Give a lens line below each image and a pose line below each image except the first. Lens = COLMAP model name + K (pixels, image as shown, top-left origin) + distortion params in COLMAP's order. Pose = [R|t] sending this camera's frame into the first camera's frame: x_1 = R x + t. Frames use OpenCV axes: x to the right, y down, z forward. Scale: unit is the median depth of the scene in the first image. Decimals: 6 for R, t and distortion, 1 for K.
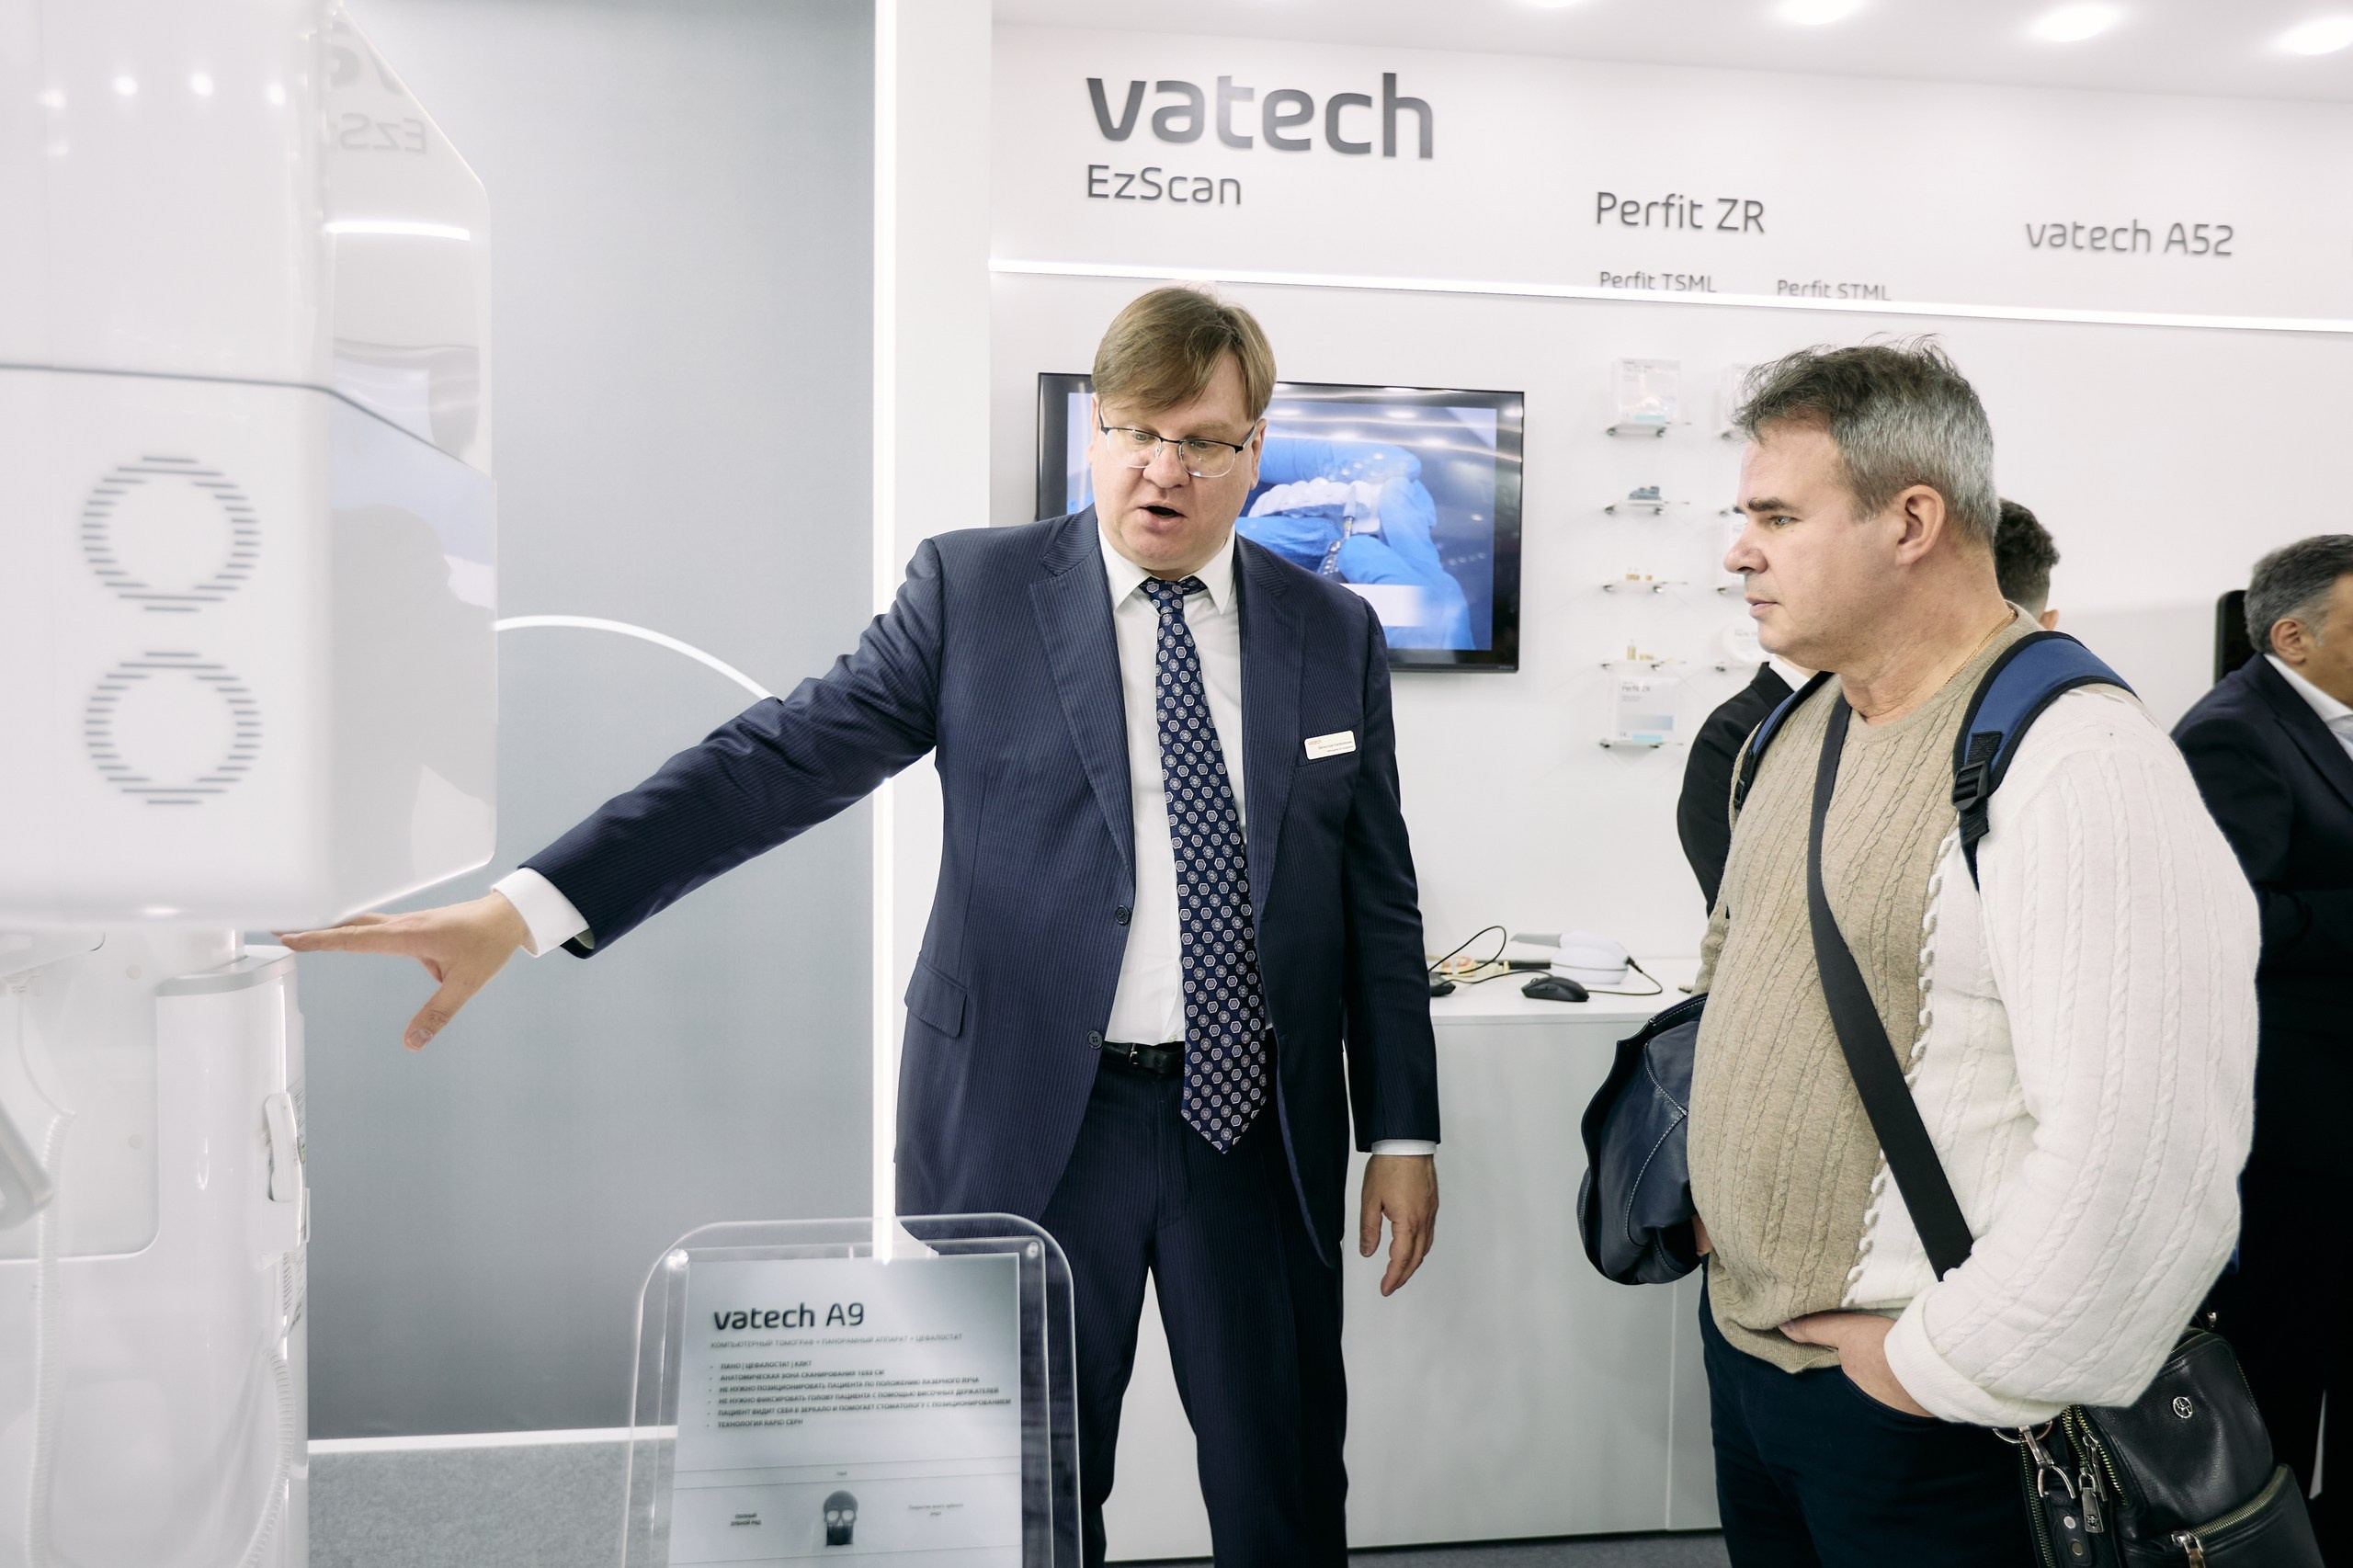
lens RADIAL K [[1515.1, 0, 1233.9], [0, 1515.1, 737.1], [0, 0, 1]] dist [-0.000578, 0.014316]
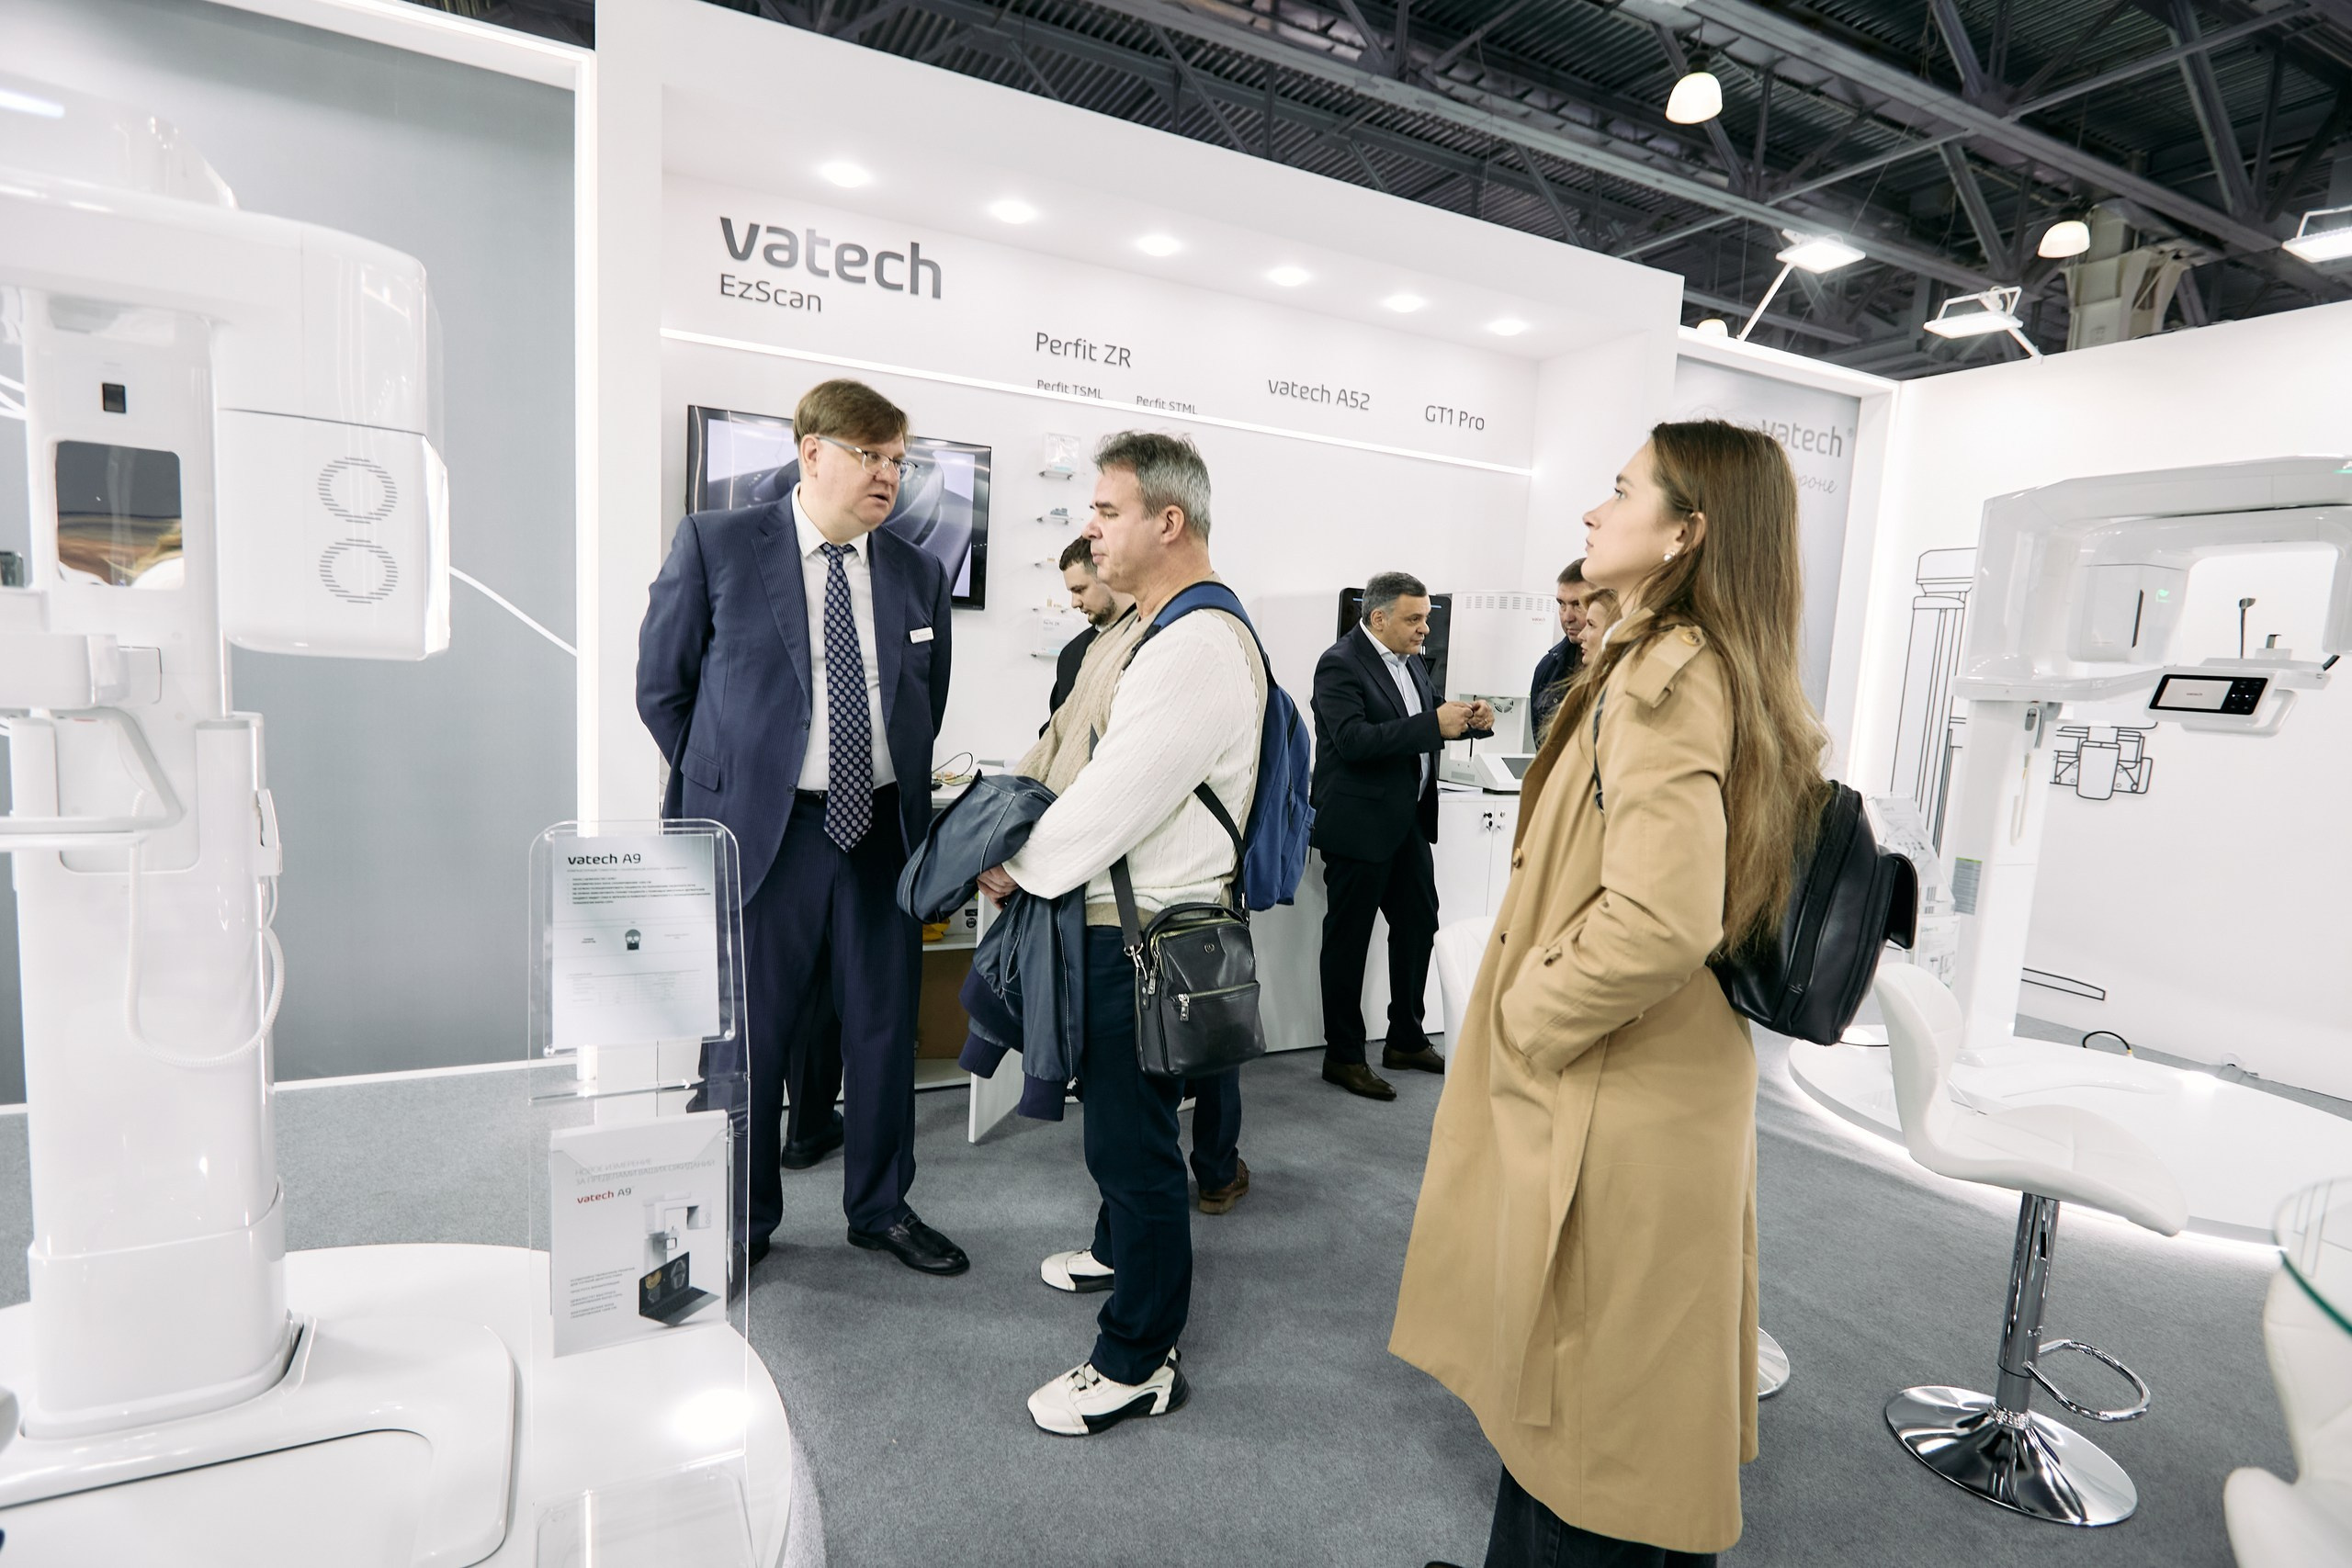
lens RADIAL K [[1097.5, 0, 1162.7], [0, 1097.5, 784.6], [0, 0, 1]] dist [-0.001054, 0.000598]
pose [[0.952782, 0.008027, 0.303549, 0.000552], [-0.038222, 0.994870, 0.093662, 0.031832], [-0.301240, -0.100842, 0.948201, -0.287884]]
